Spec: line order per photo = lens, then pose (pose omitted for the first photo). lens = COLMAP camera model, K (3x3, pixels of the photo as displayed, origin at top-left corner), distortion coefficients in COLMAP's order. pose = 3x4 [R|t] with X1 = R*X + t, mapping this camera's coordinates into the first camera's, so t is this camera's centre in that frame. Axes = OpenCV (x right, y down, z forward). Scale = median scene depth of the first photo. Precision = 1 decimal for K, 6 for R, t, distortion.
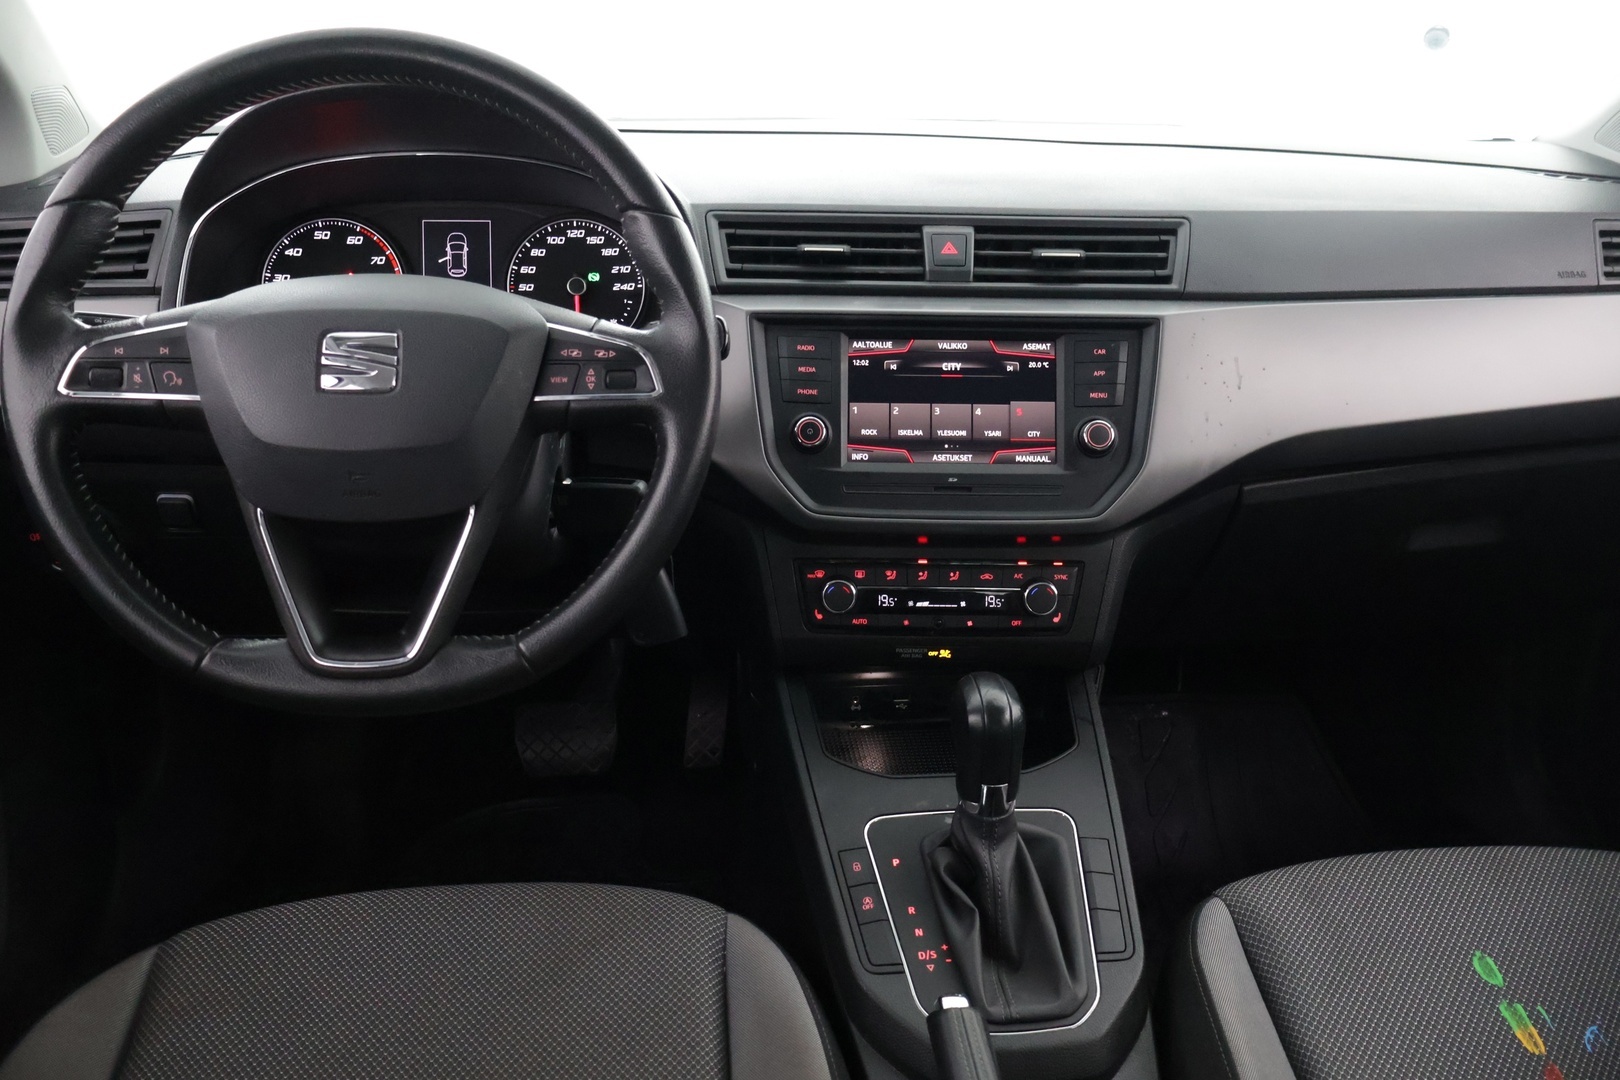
lens RADIAL K [[1398.0, 0, 810.0], [0, 1398.0, 540.0], [0, 0, 1]] dist [0.005945, -0.000007]
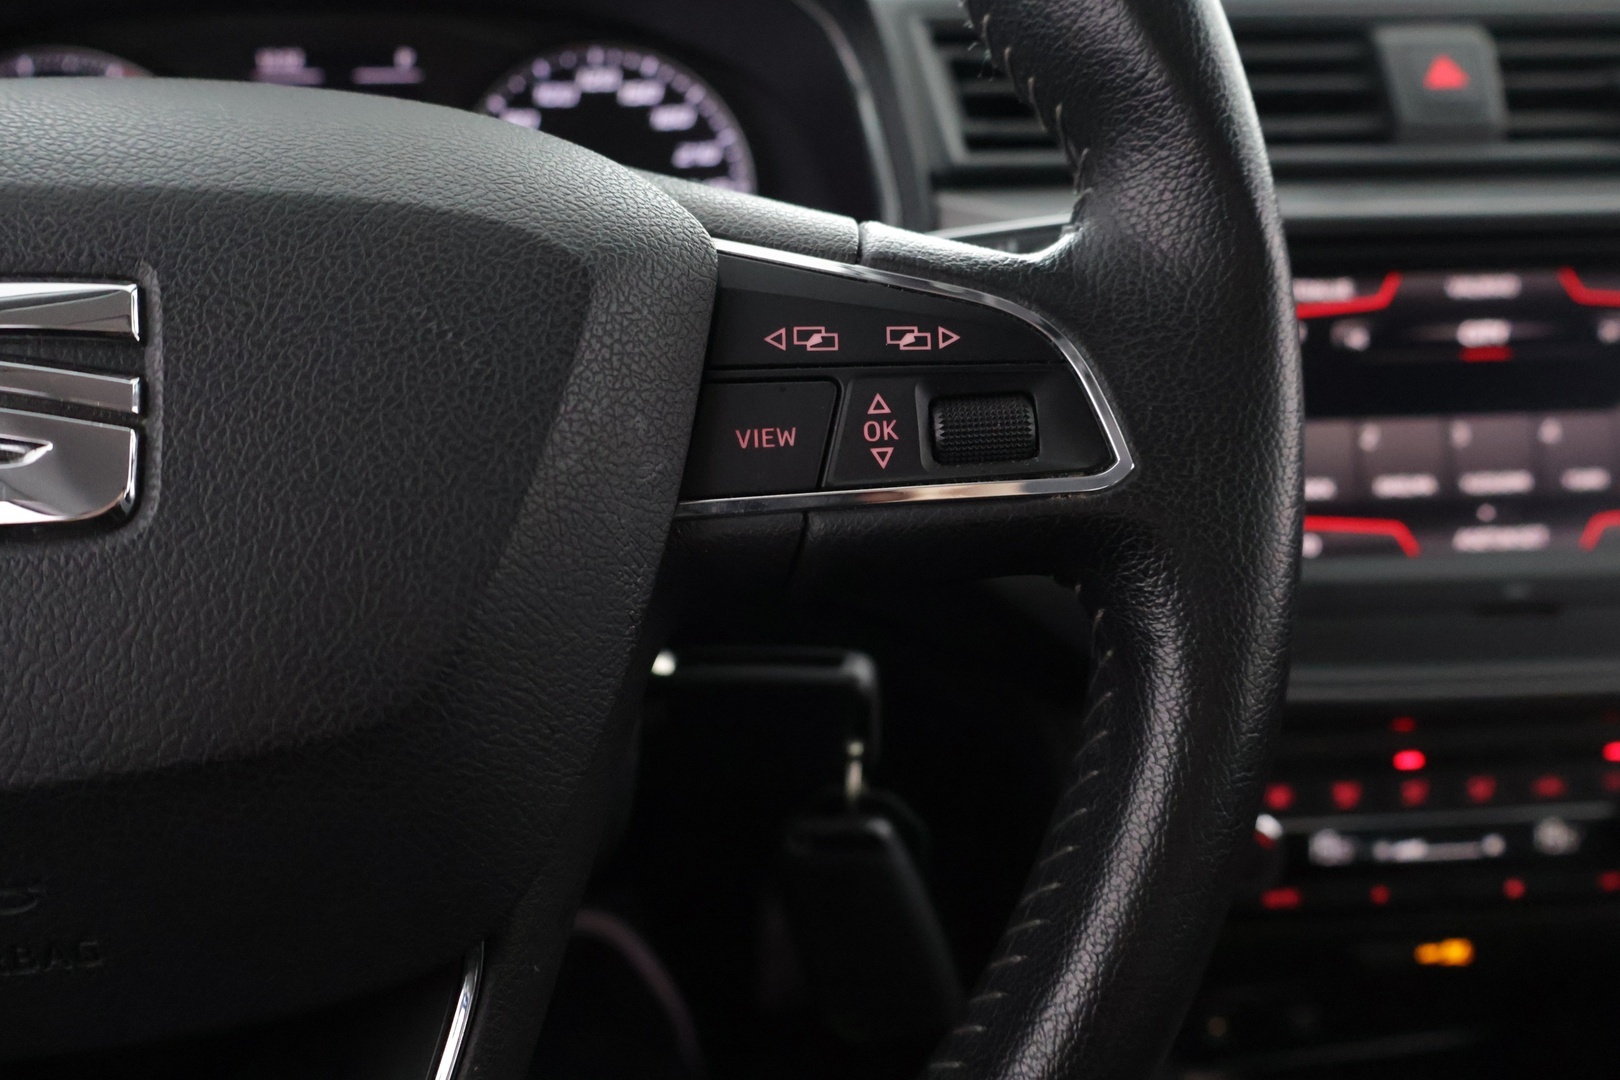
lens RADIAL K [[1430.5, 0, 810.0], [0, 1430.5, 540.0], [0, 0, 1]] dist [0.024730, 0.005698]
pose [[0.996594, -0.047241, 0.067588, -0.145105], [0.046006, 0.998746, 0.019721, -0.075768], [-0.068434, -0.016545, 0.997518, 0.545230]]
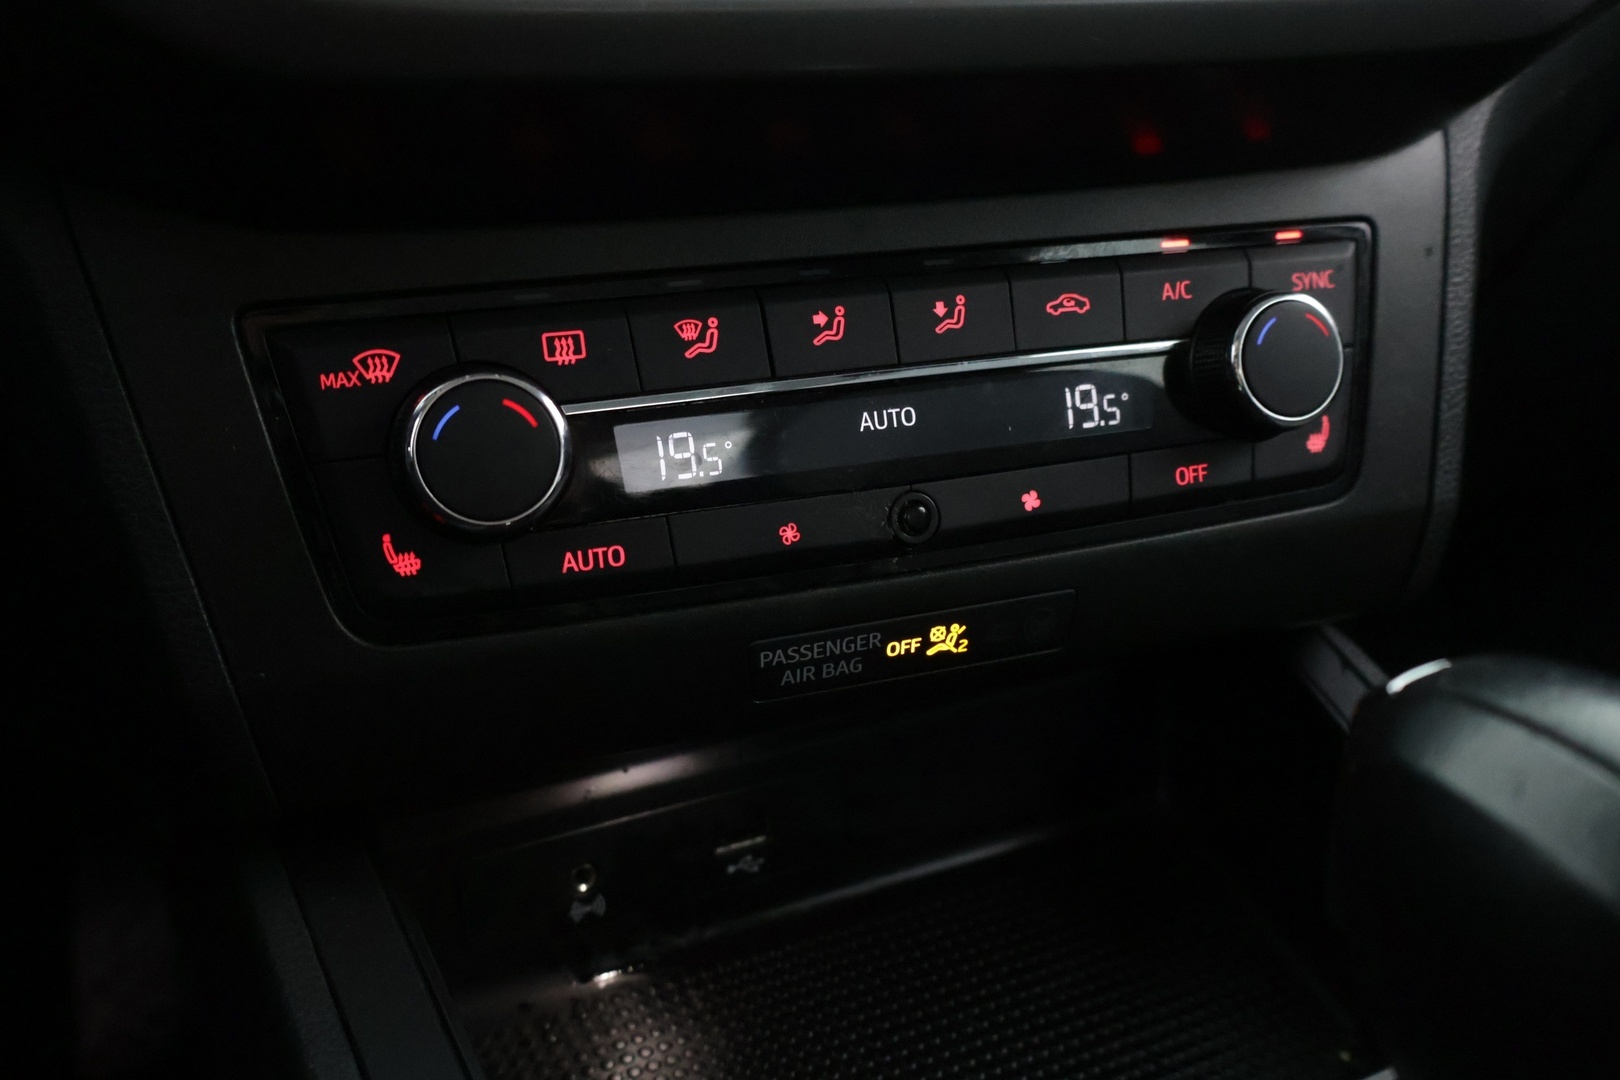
lens RADIAL K [[1430.5, 0, 810.0], [0, 1430.5, 540.0], [0, 0, 1]] dist [0.024730, 0.005698]
pose [[0.936566, -0.144872, 0.319148, -0.005001], [0.153681, 0.988117, -0.002451, 0.061483], [-0.315001, 0.051342, 0.947702, 0.775168]]
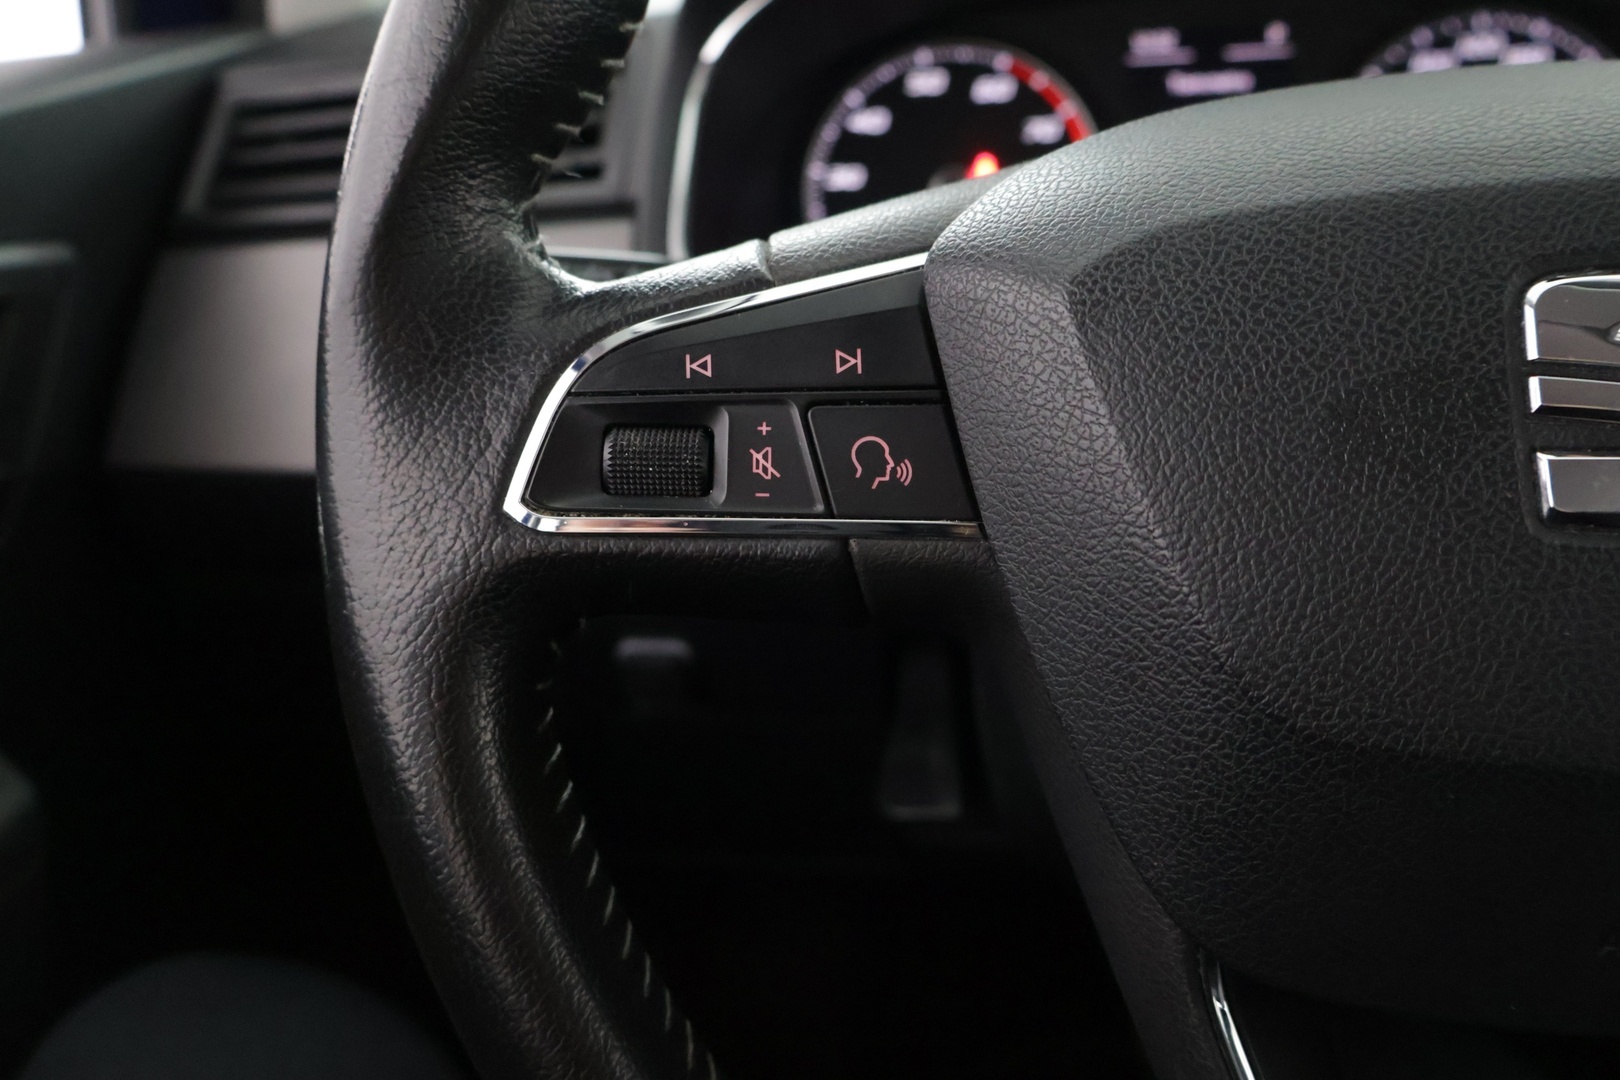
lens RADIAL K [[1430.5, 0, 810.0], [0, 1430.5, 540.0], [0, 0, 1]] dist [0.024730, 0.005698]
pose [[0.981659, 0.000438, -0.190645, -0.308271], [0.005289, 0.999550, 0.029531, -0.080357], [0.190572, -0.029997, 0.981215, 0.532819]]
